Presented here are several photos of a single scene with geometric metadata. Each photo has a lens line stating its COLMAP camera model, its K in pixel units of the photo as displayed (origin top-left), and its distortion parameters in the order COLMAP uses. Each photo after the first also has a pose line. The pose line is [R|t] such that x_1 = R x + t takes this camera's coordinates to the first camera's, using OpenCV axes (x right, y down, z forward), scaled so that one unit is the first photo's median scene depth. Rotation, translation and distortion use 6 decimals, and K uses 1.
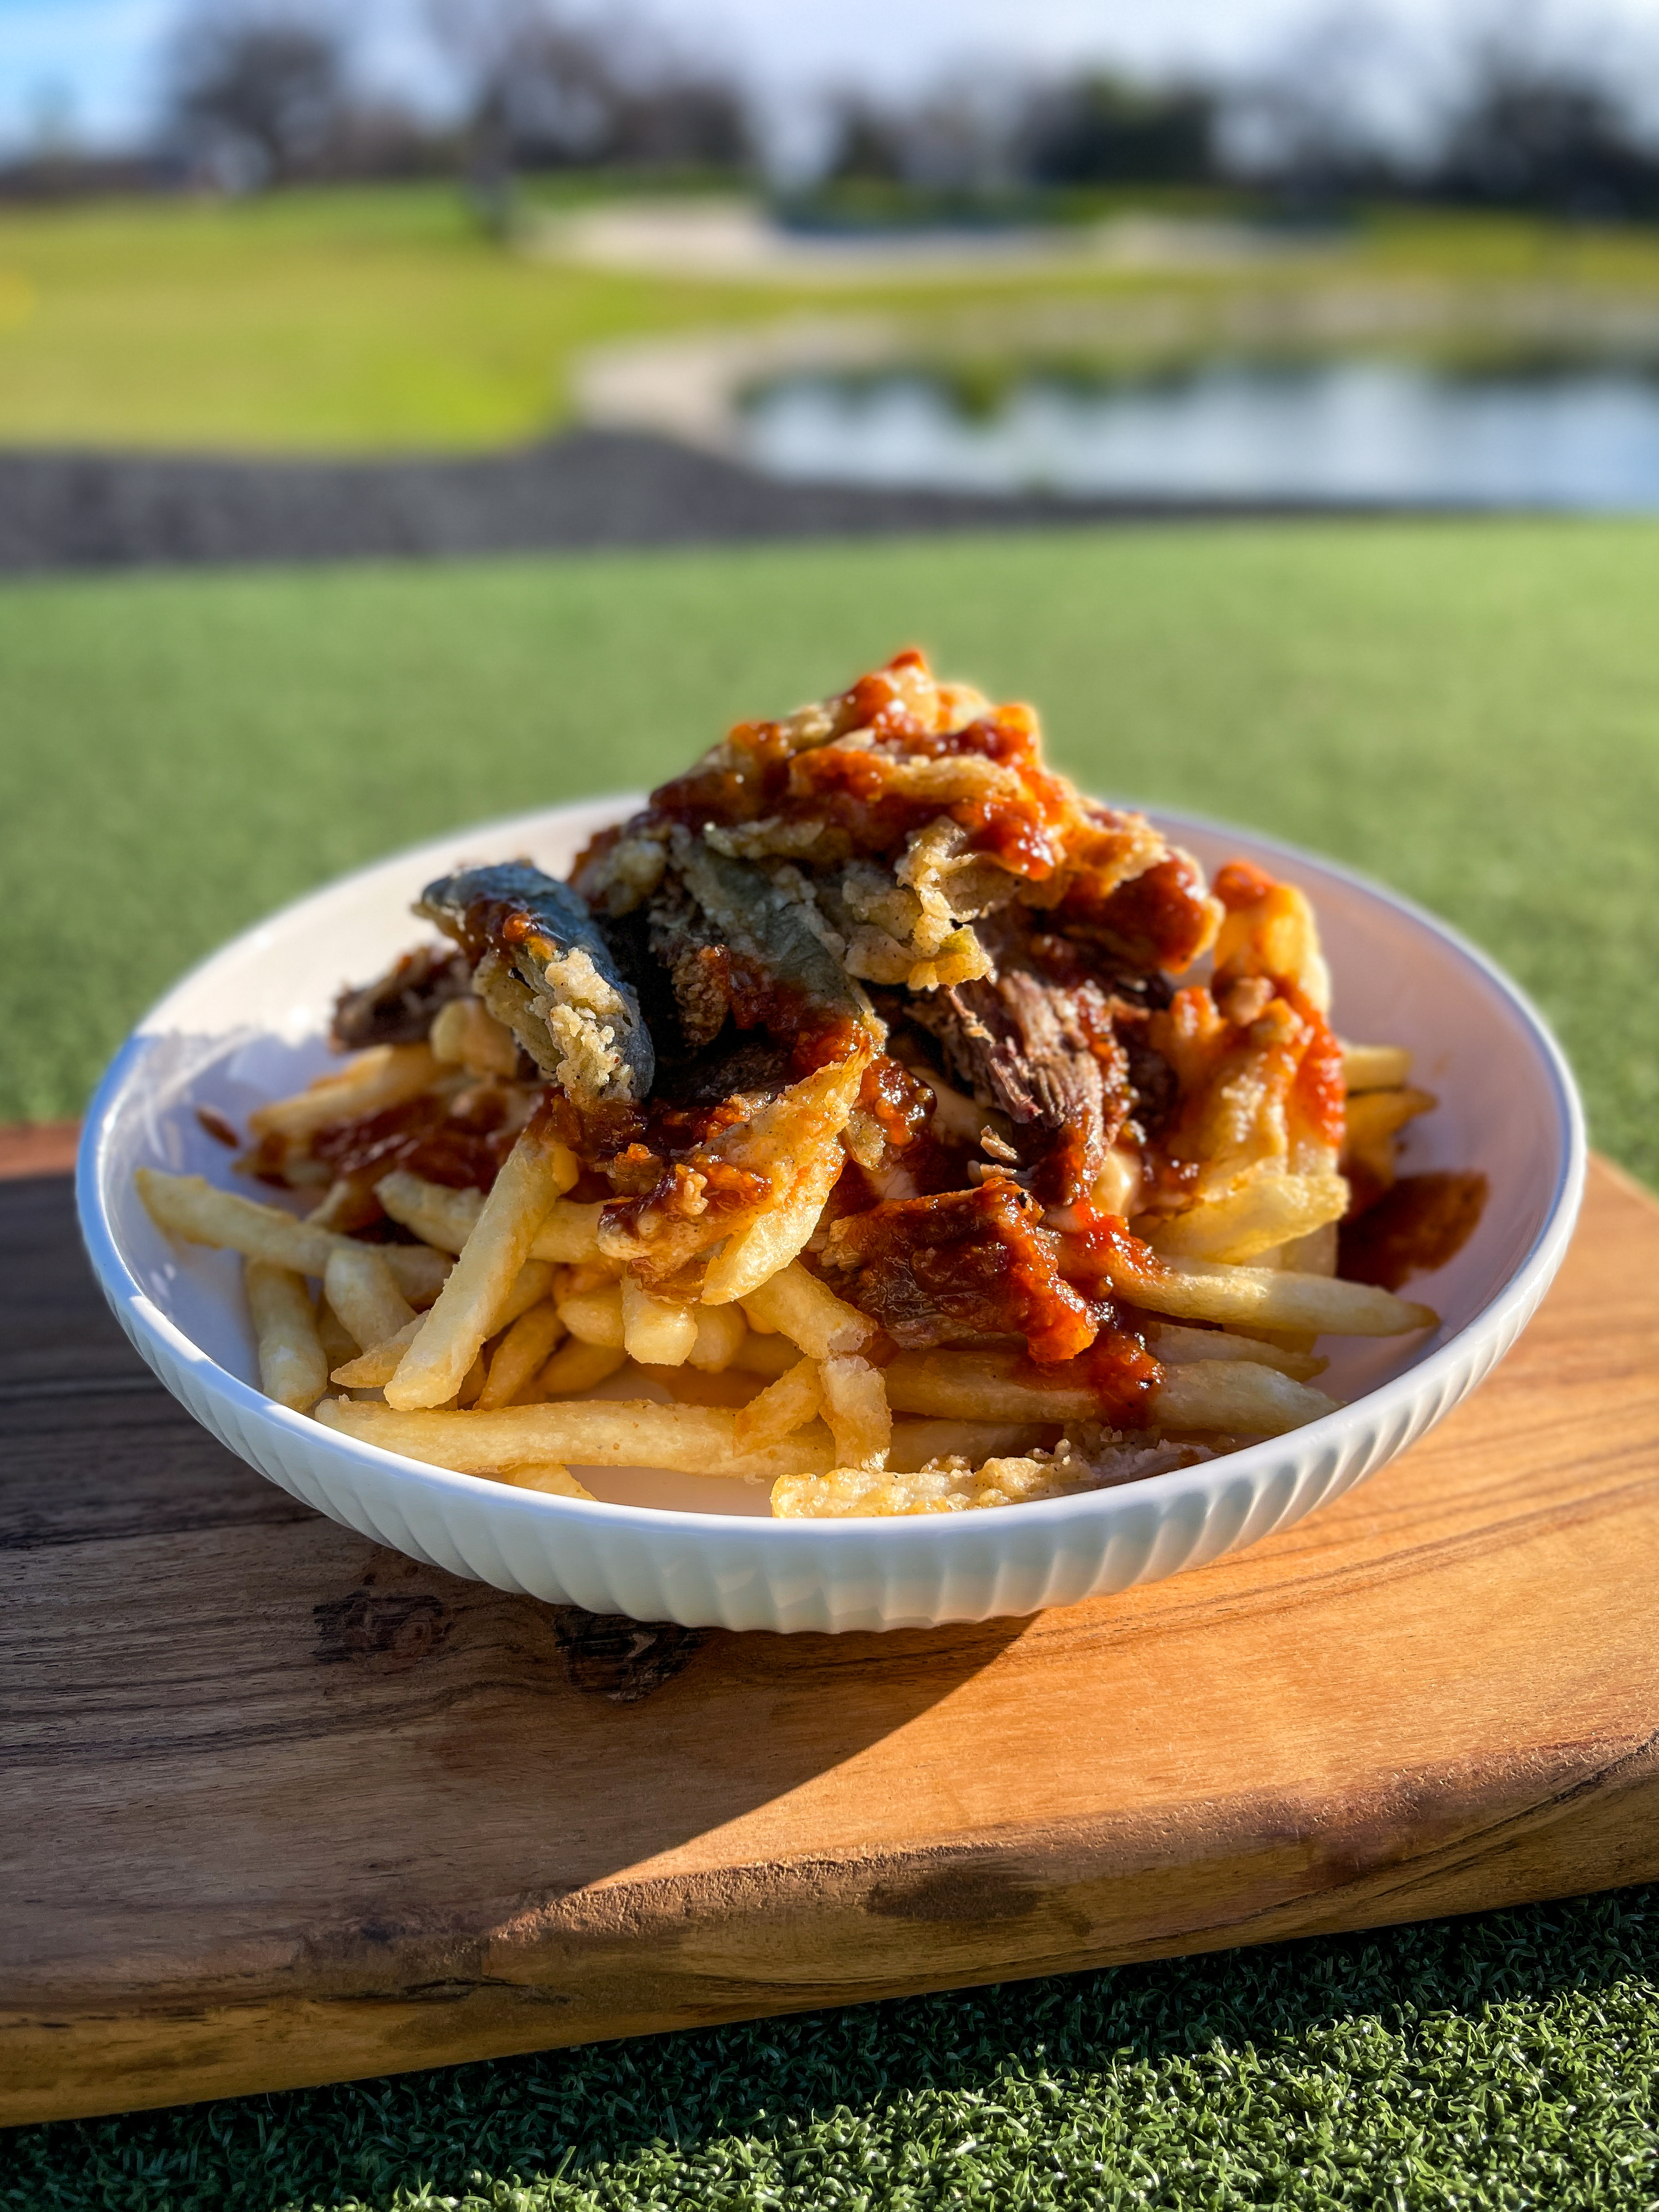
lens RADIAL K [[1886.5, 0, 836.6], [0, 1886.5, 1176.4], [0, 0, 1]] dist [-0.006579, -0.022629]
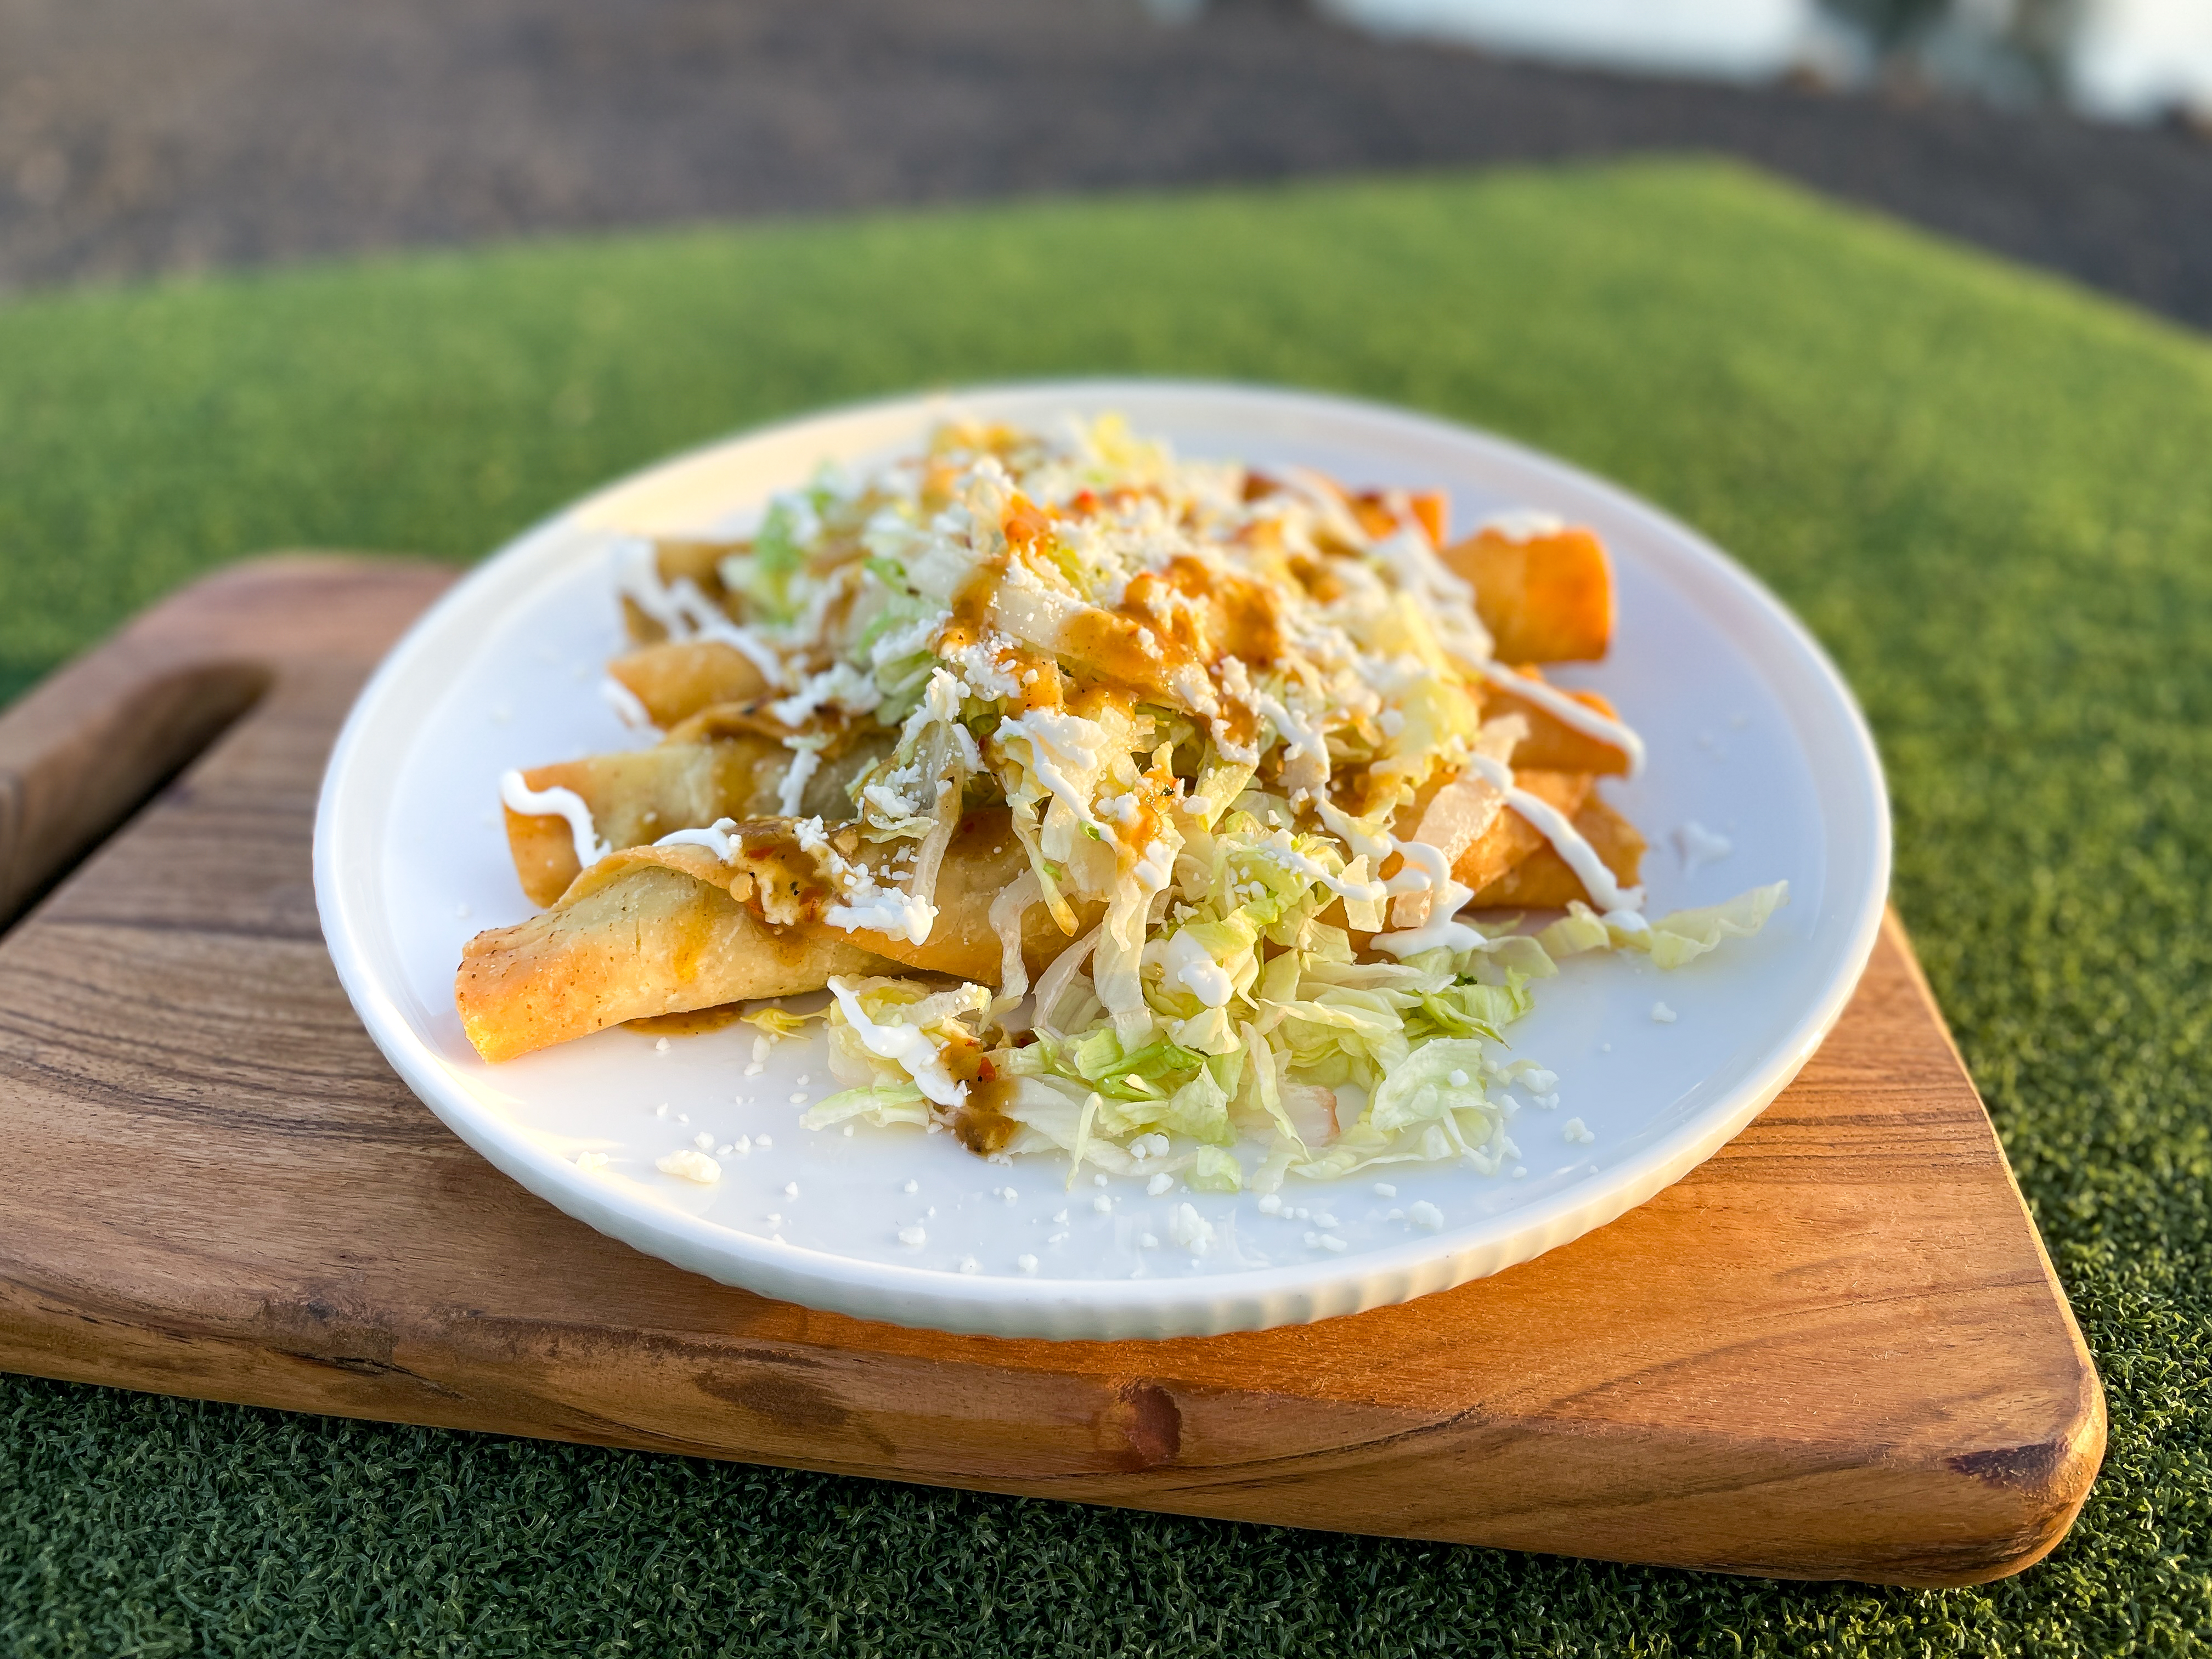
lens RADIAL K [[1746.2, 0, 1069.3], [0, 1746.2, 827.0], [0, 0, 1]] dist [0.003684, -0.037656]
pose [[0.952196, 0.165665, -0.256667, 0.417466], [-0.132637, 0.981061, 0.141159, -0.125125], [0.275191, -0.100367, 0.956136, 0.055519]]
